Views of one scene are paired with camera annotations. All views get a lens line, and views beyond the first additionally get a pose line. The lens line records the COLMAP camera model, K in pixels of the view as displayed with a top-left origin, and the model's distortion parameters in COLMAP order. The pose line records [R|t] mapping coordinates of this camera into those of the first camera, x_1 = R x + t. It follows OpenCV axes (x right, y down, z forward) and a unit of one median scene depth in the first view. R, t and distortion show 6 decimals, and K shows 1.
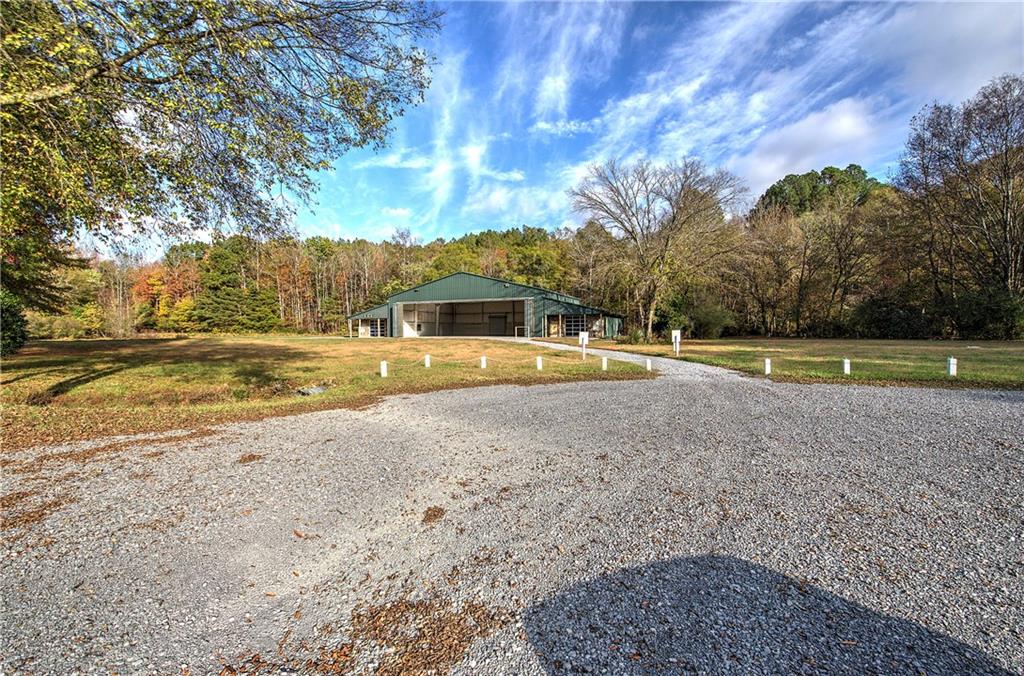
lens RADIAL K [[435.0, 0, 512.0], [0, 435.0, 338.0], [0, 0, 1]] dist [-0.000472, -0.000725]
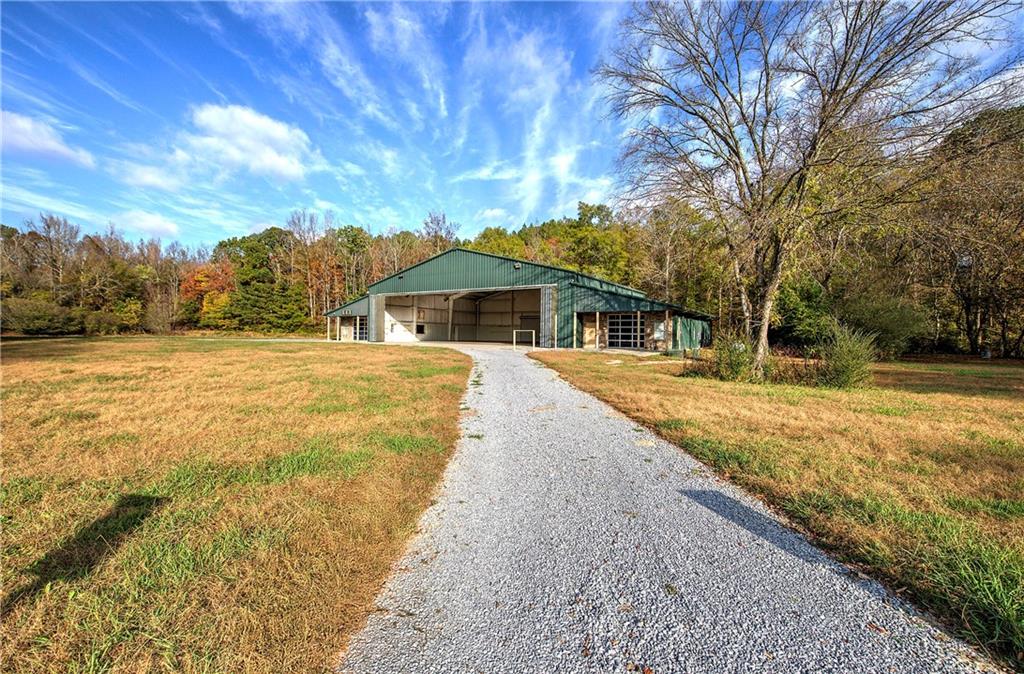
lens RADIAL K [[435.0, 0, 512.0], [0, 435.0, 337.0], [0, 0, 1]] dist [-0.000472, -0.000725]
pose [[0.982074, 0.023119, -0.187074, 0.091104], [-0.025540, 0.999618, -0.010541, -0.007741], [0.186759, 0.015130, 0.982289, 0.325380]]
